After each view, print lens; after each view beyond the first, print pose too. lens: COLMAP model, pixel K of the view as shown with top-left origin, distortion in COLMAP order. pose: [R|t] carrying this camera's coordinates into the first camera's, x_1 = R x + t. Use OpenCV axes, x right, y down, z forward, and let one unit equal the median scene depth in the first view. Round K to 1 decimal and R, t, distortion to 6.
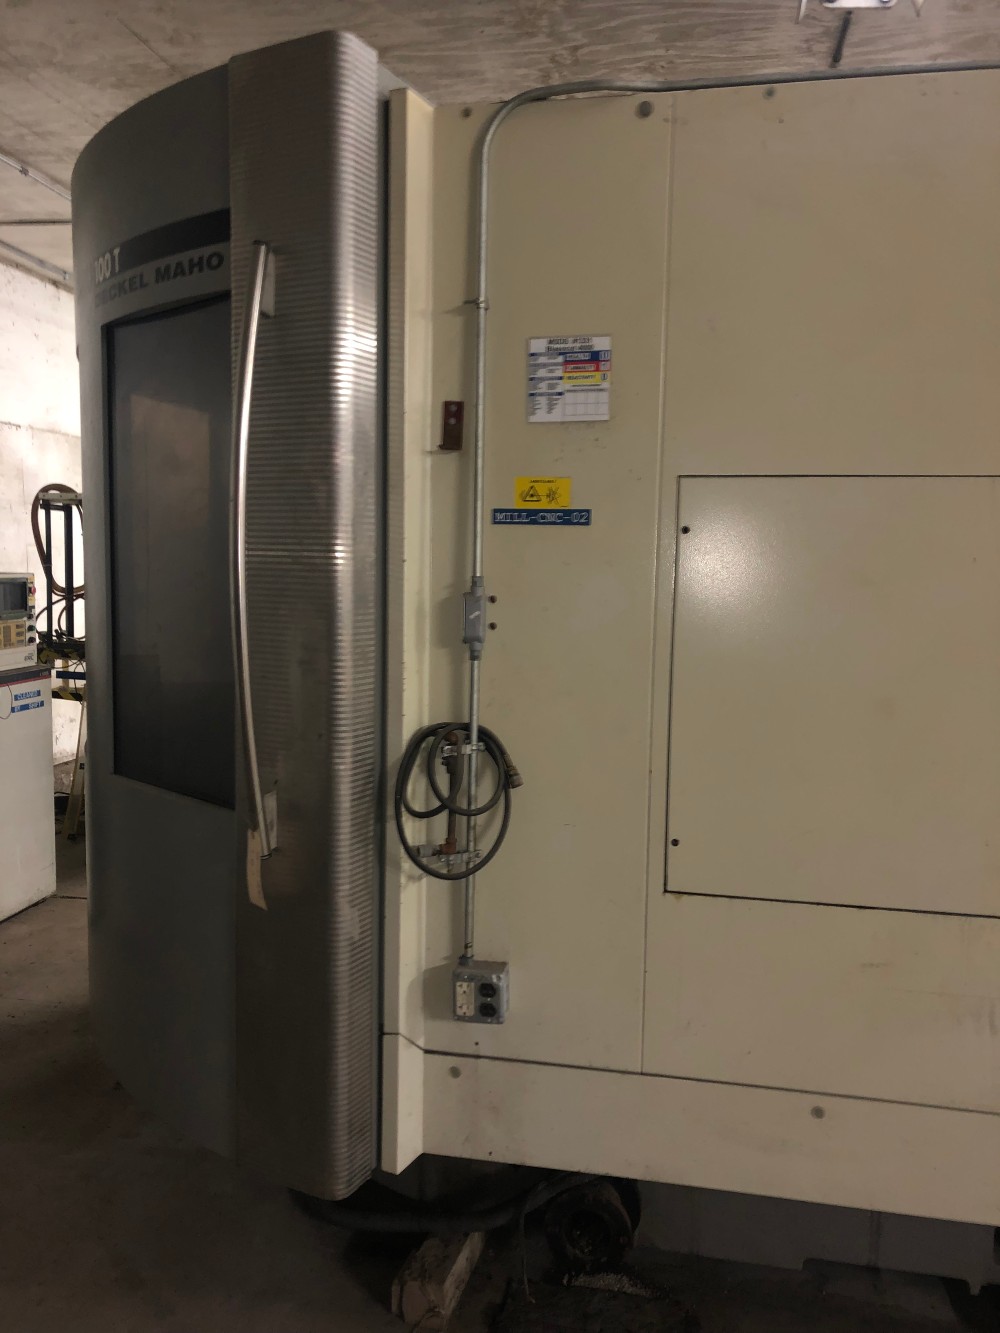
lens RADIAL K [[1120.5, 0, 500.0], [0, 1120.5, 666.5], [0, 0, 1]] dist [0.029704, -0.015108]
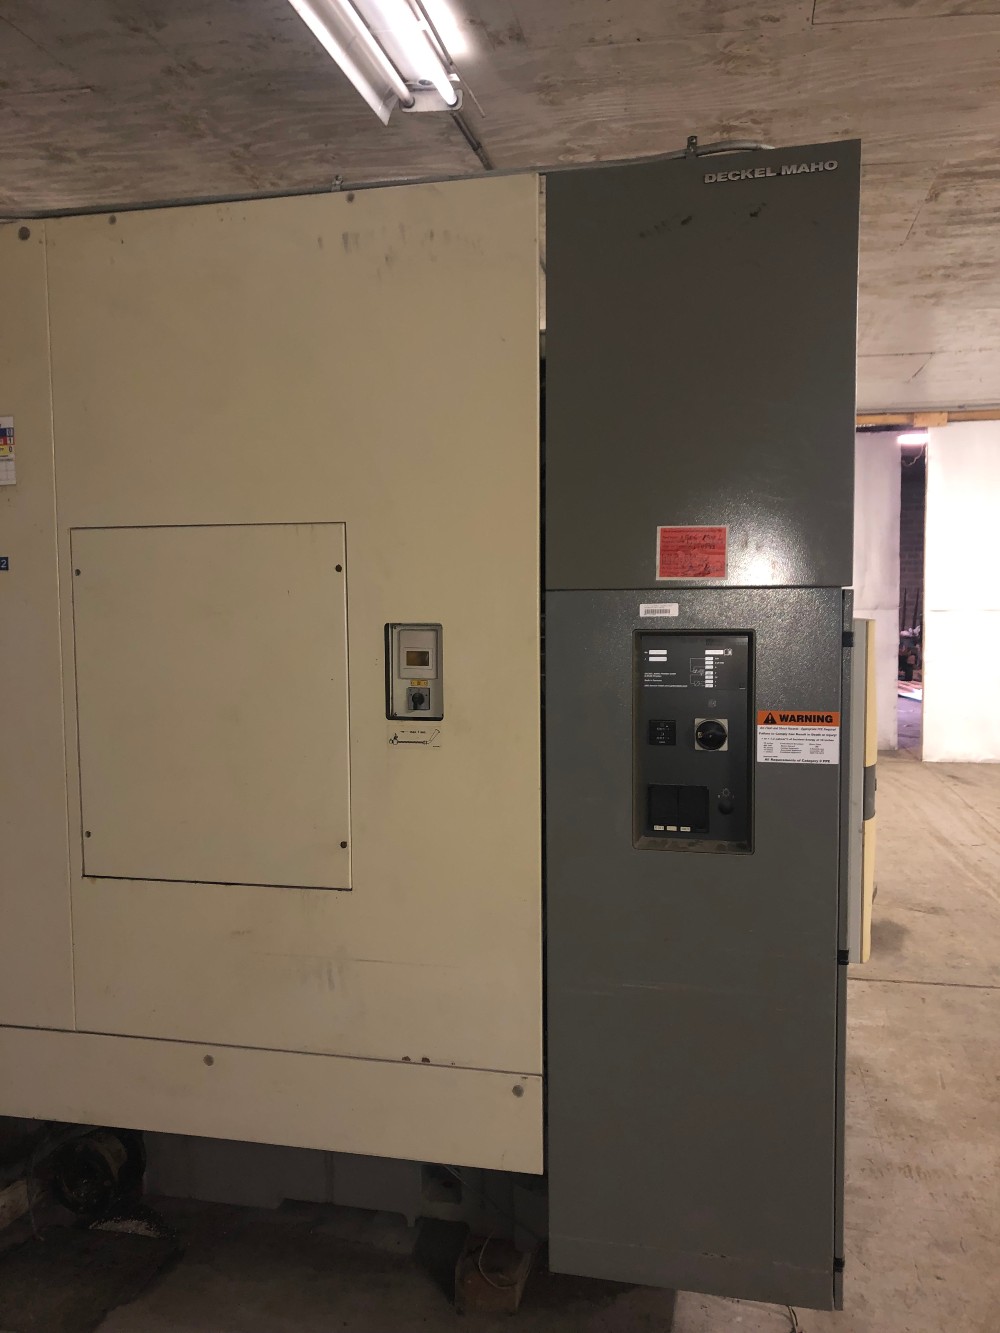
lens RADIAL K [[1121.6, 0, 500.0], [0, 1121.6, 666.5], [0, 0, 1]] dist [0.018317, 0.010451]
pose [[0.999187, -0.022259, -0.033614, 0.563178], [0.021172, 0.999252, -0.032364, 0.023583], [0.034309, 0.031626, 0.998911, -0.163742]]
